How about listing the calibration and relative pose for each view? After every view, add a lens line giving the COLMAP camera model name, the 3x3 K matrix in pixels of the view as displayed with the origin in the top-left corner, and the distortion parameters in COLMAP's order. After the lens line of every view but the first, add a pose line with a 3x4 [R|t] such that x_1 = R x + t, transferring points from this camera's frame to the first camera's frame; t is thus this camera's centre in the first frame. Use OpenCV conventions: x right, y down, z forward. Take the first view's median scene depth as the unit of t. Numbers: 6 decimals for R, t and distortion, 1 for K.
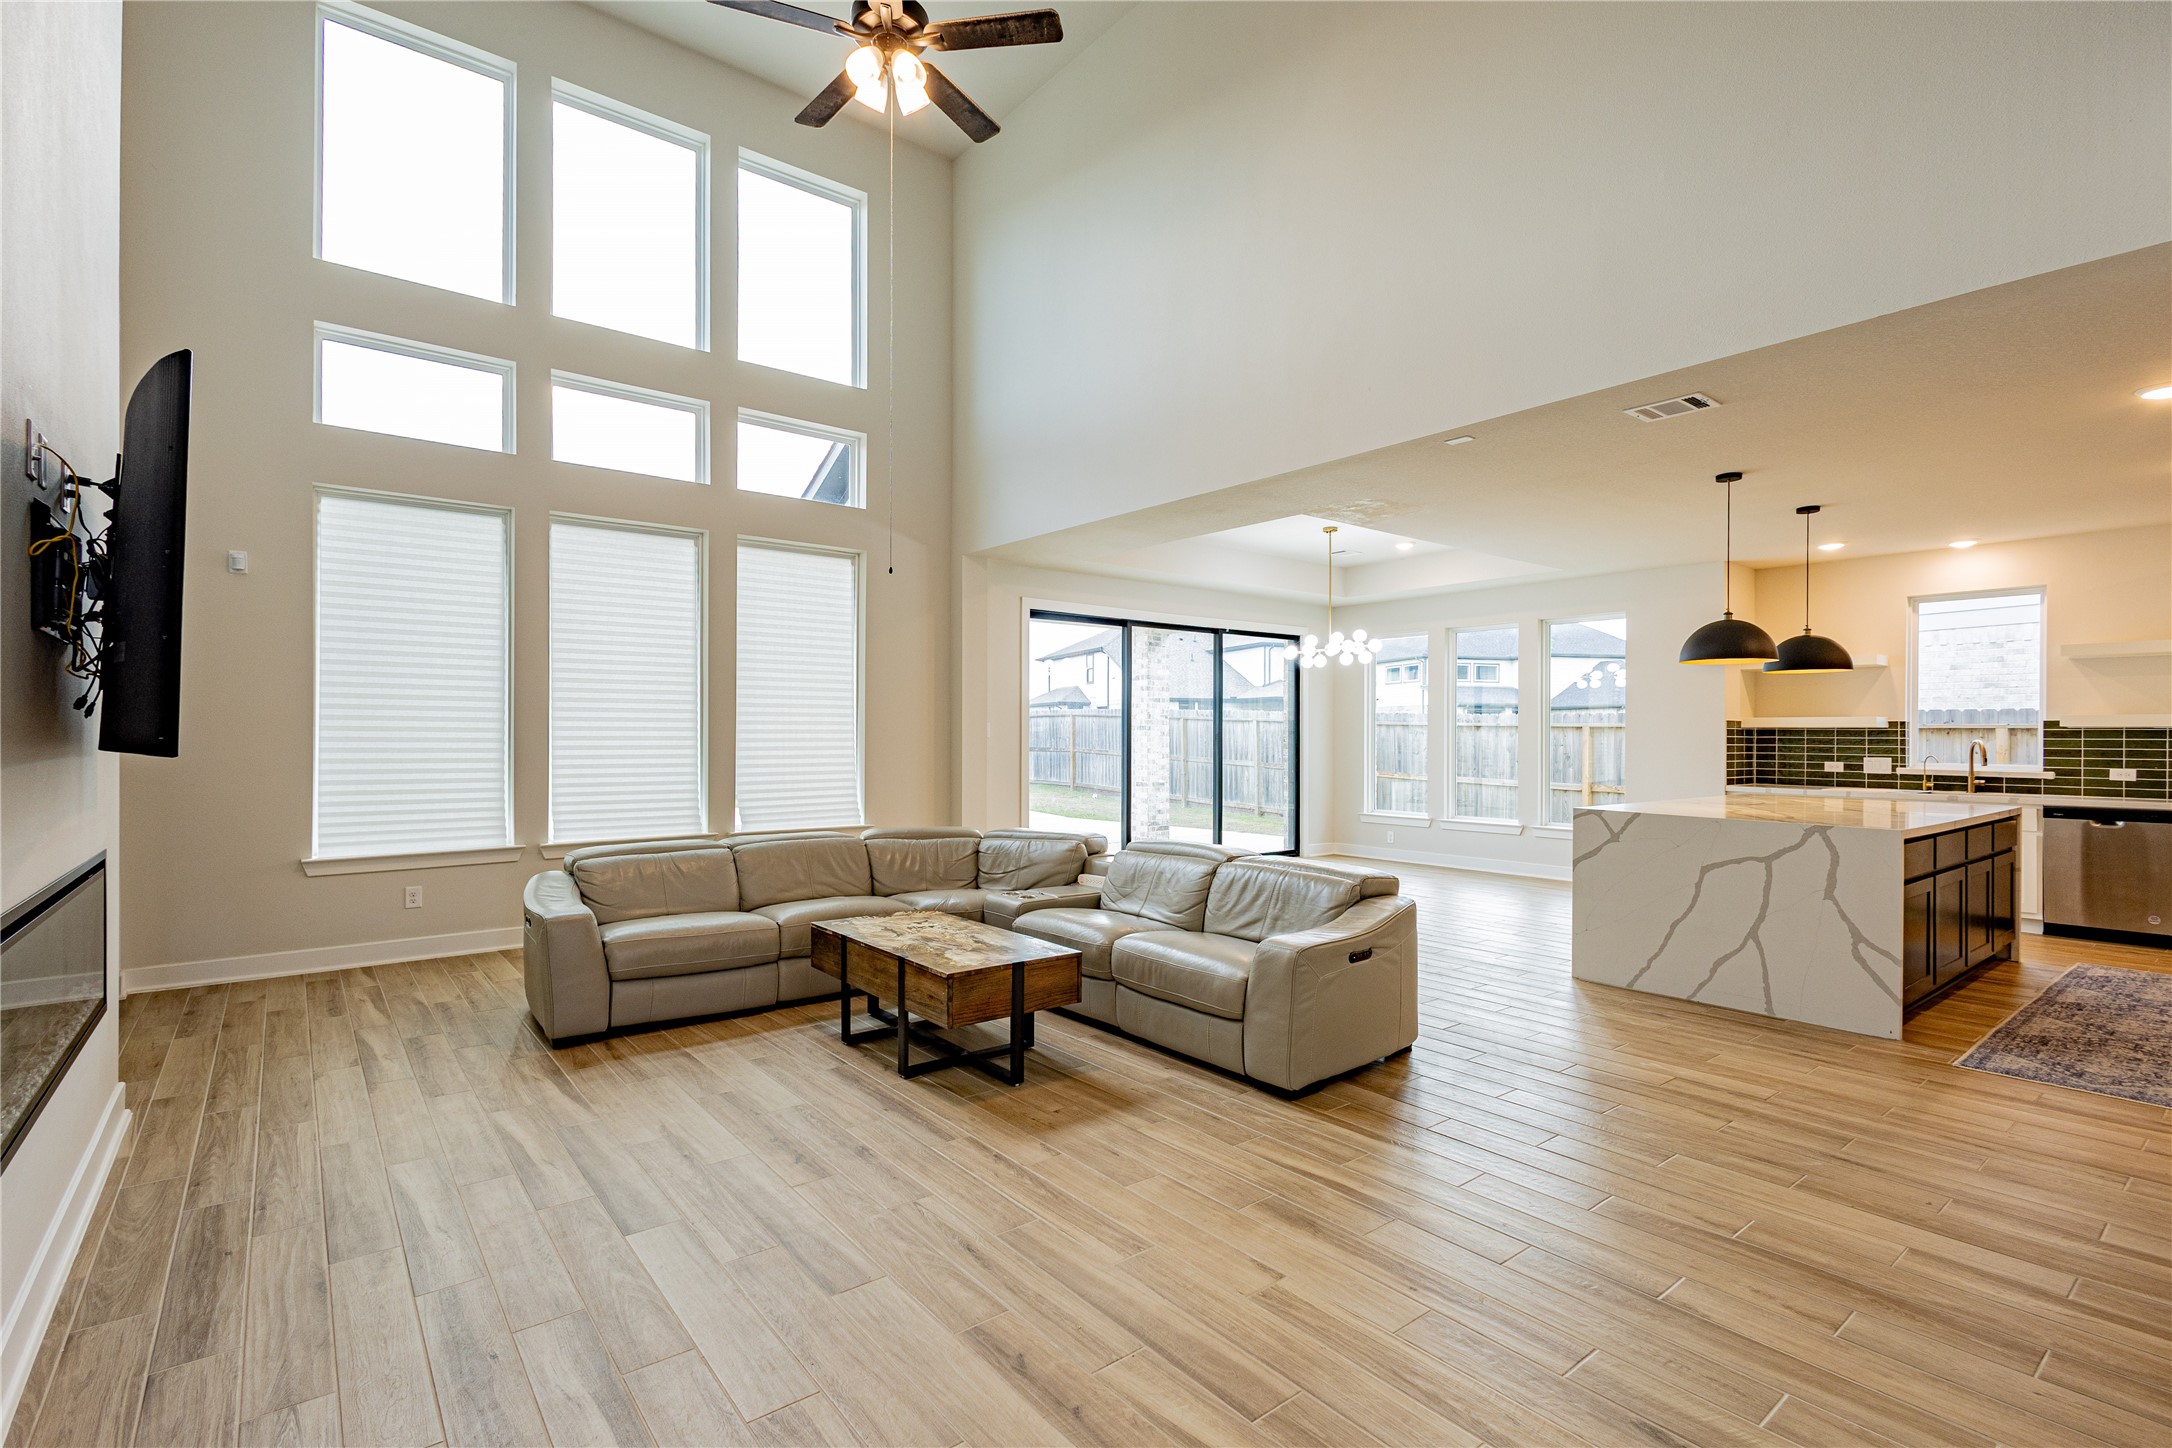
lens RADIAL K [[1009.0, 0, 1083.8], [0, 1009.0, 734.1], [0, 0, 1]] dist [0.003898, -0.000276]
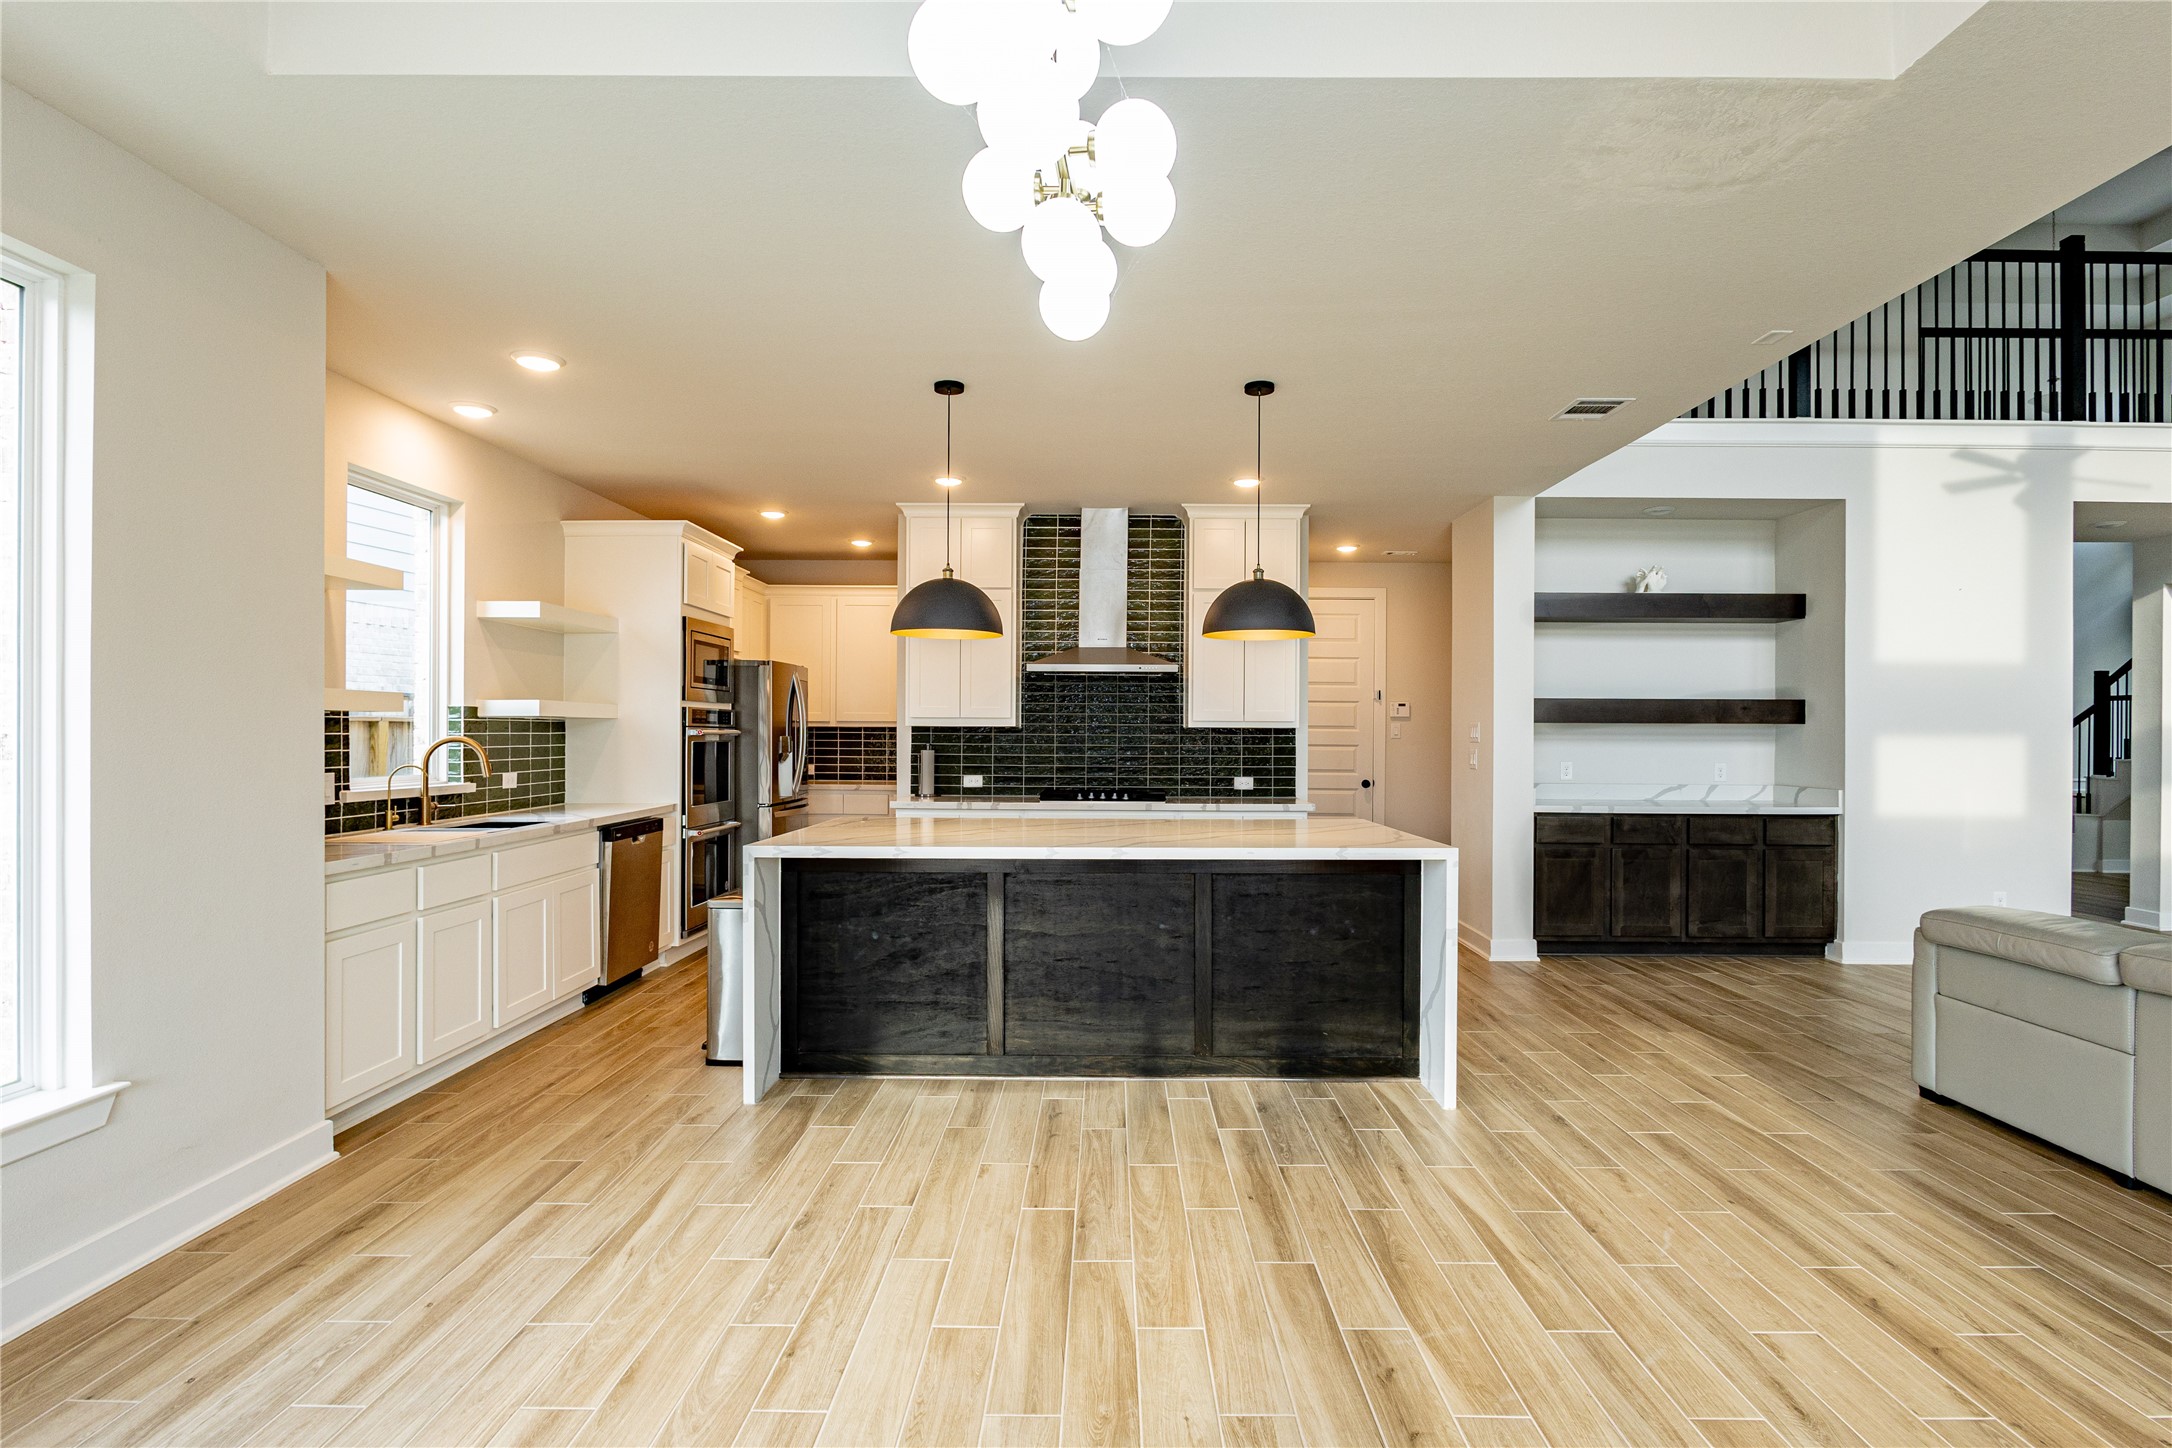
lens RADIAL K [[1009.0, 0, 1070.4], [0, 1009.0, 734.3], [0, 0, 1]] dist [0.003898, -0.000276]
pose [[-0.775913, -0.009211, 0.630773, 0.208691], [-0.009178, 0.999952, 0.003312, -0.000613], [-0.630774, -0.003220, -0.775960, 1.232257]]
